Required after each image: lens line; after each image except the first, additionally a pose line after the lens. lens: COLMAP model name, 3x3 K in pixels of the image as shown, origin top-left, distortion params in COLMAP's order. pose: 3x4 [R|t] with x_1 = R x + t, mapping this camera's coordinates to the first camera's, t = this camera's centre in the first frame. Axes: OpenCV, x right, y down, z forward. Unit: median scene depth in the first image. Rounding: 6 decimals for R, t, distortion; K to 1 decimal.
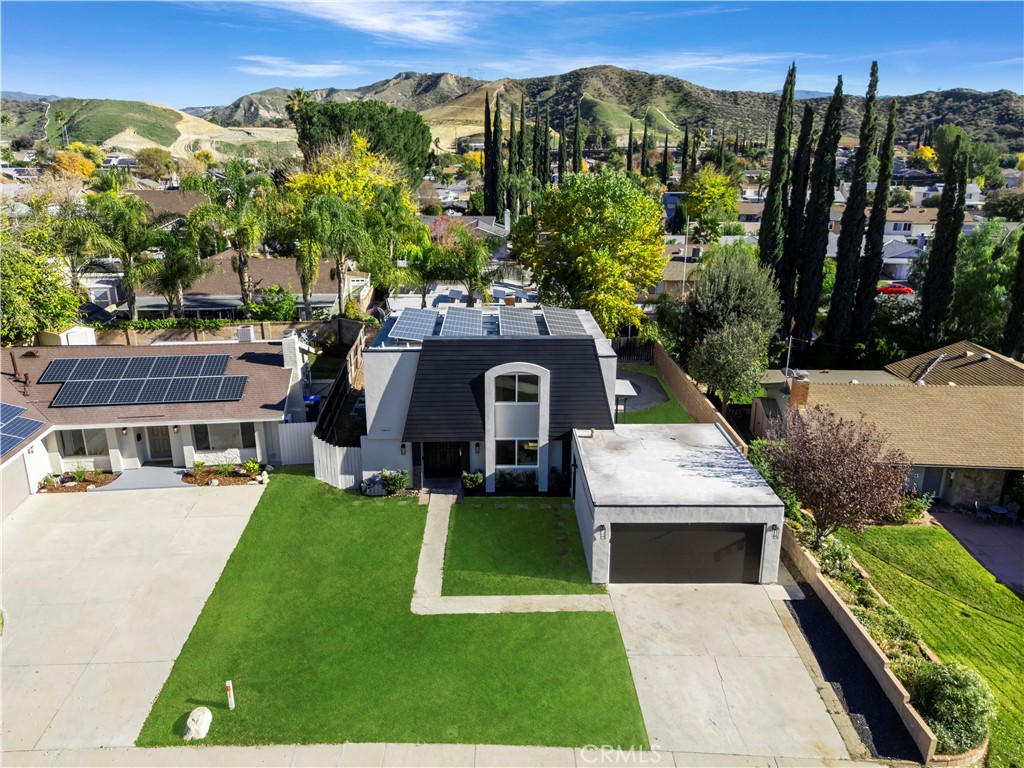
lens RADIAL K [[754.9, 0, 512.0], [0, 754.9, 384.0], [0, 0, 1]] dist [0.064873, -0.072890]
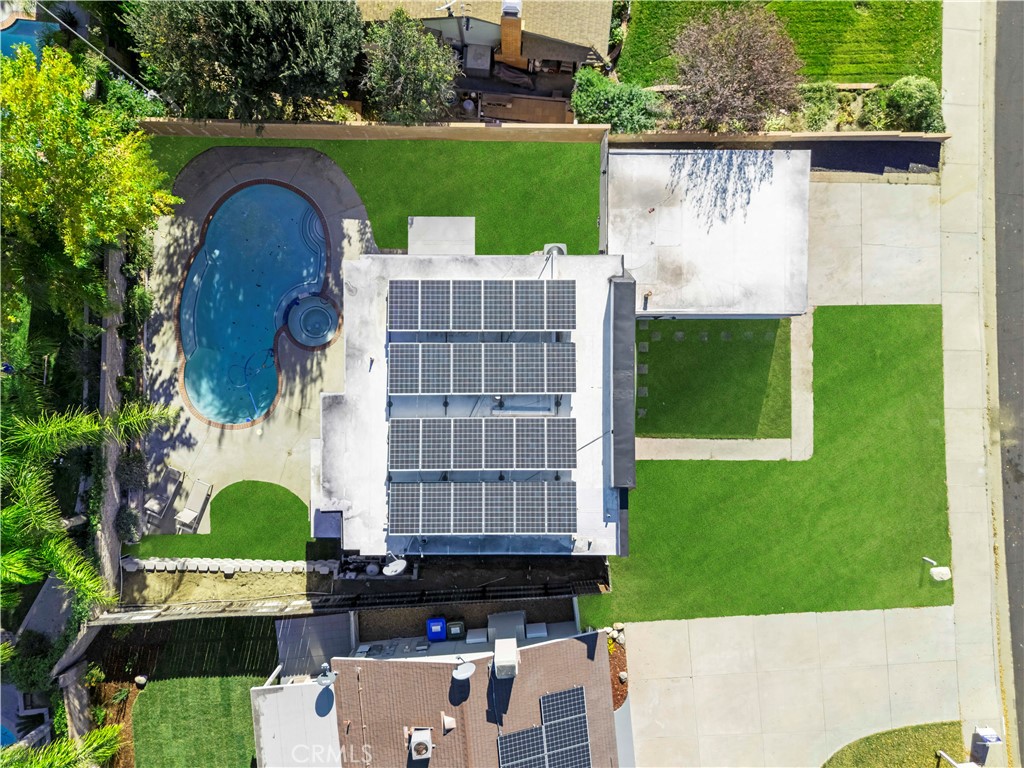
lens RADIAL K [[754.9, 0, 512.0], [0, 754.9, 384.0], [0, 0, 1]] dist [0.064873, -0.072890]
pose [[0.025548, -0.999462, -0.020555, 0.010235], [0.297900, -0.012016, 0.954522, -0.874786], [-0.954255, -0.030509, 0.297432, 0.860192]]
